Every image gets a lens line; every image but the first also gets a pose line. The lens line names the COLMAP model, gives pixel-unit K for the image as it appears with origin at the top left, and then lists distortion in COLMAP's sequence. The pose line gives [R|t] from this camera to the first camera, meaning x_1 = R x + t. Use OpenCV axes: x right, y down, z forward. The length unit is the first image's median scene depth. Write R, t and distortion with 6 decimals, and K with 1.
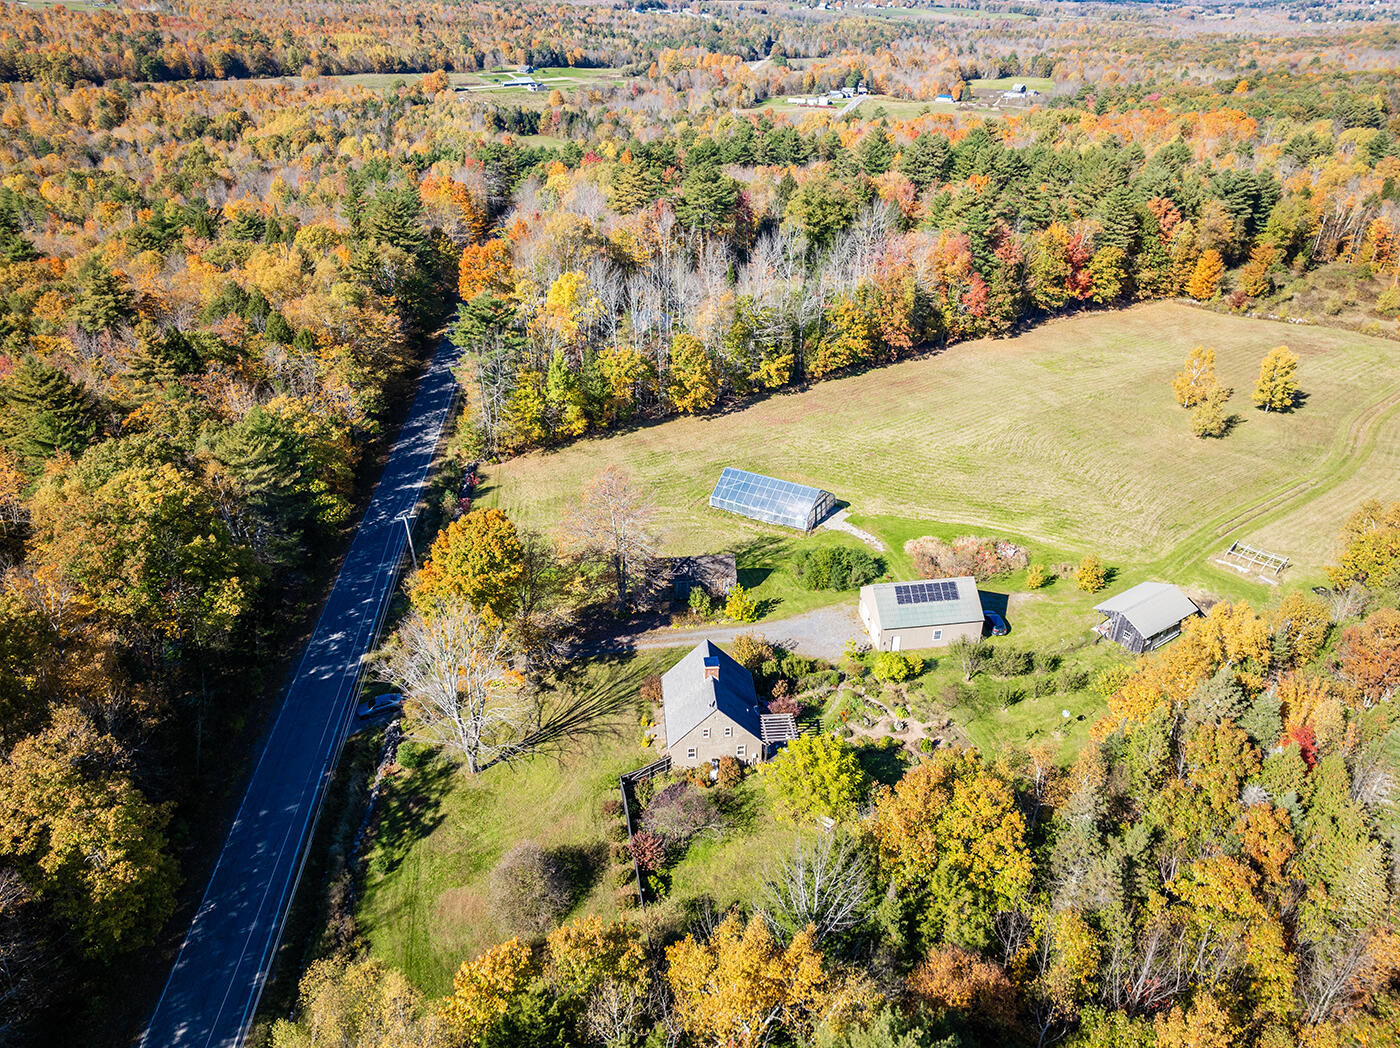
lens RADIAL K [[972.7, 0, 699.1], [0, 972.7, 510.5], [0, 0, 1]] dist [-0.034544, 0.003082]
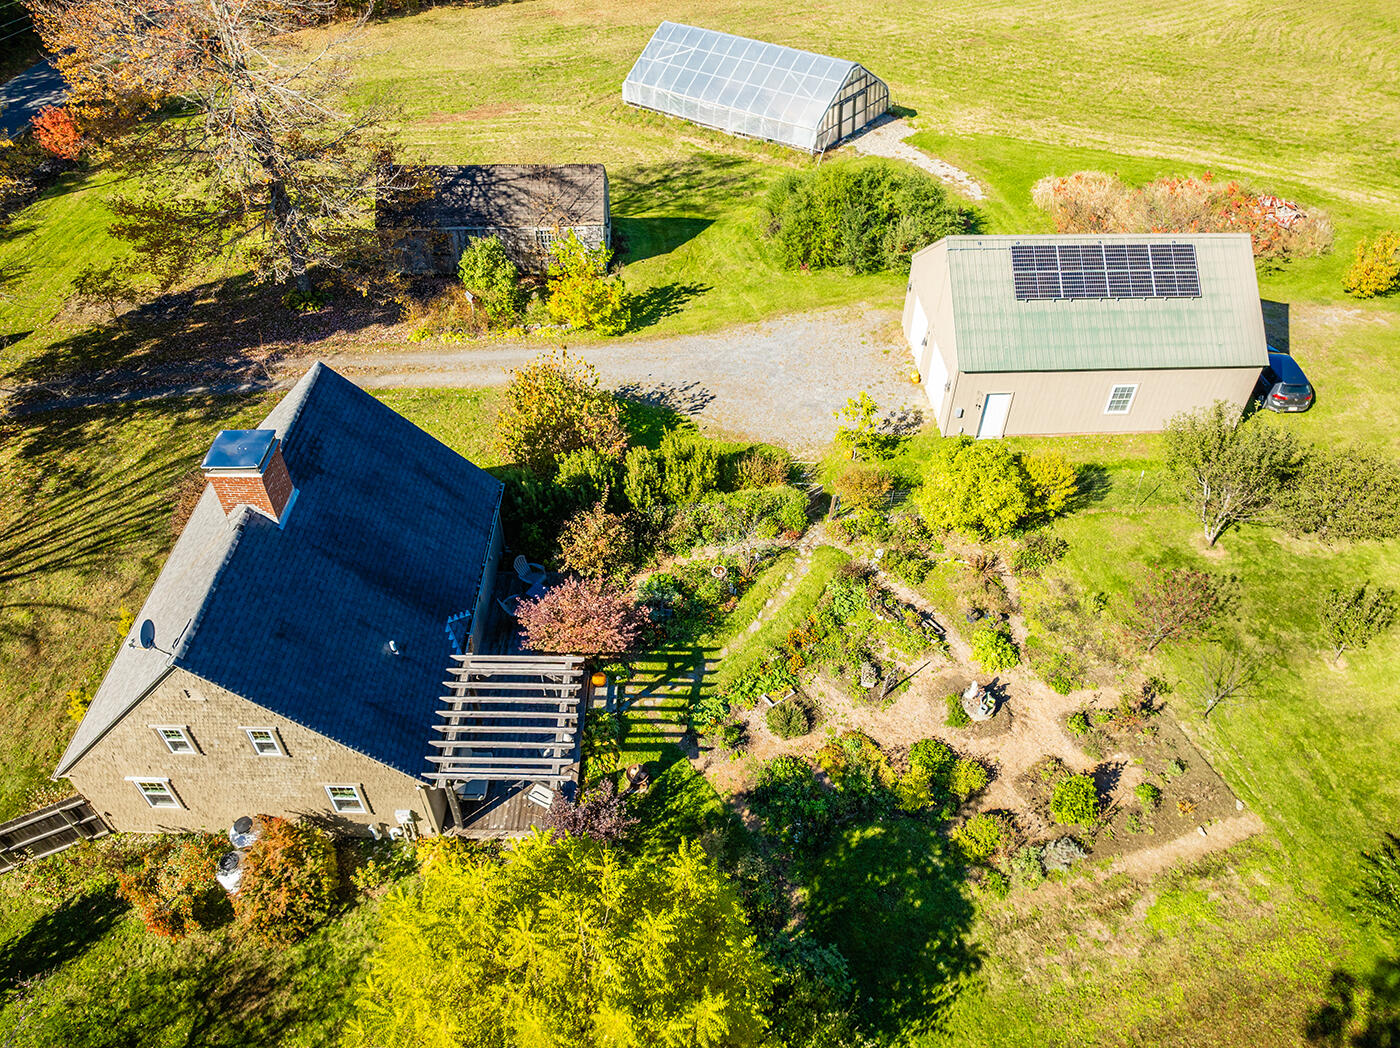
lens RADIAL K [[972.7, 0, 699.1], [0, 972.7, 510.5], [0, 0, 1]] dist [-0.034544, 0.003082]
pose [[0.995524, 0.067335, -0.066318, 0.121235], [-0.048243, 0.965453, 0.256074, 0.085089], [0.081270, -0.251728, 0.964380, 0.640175]]
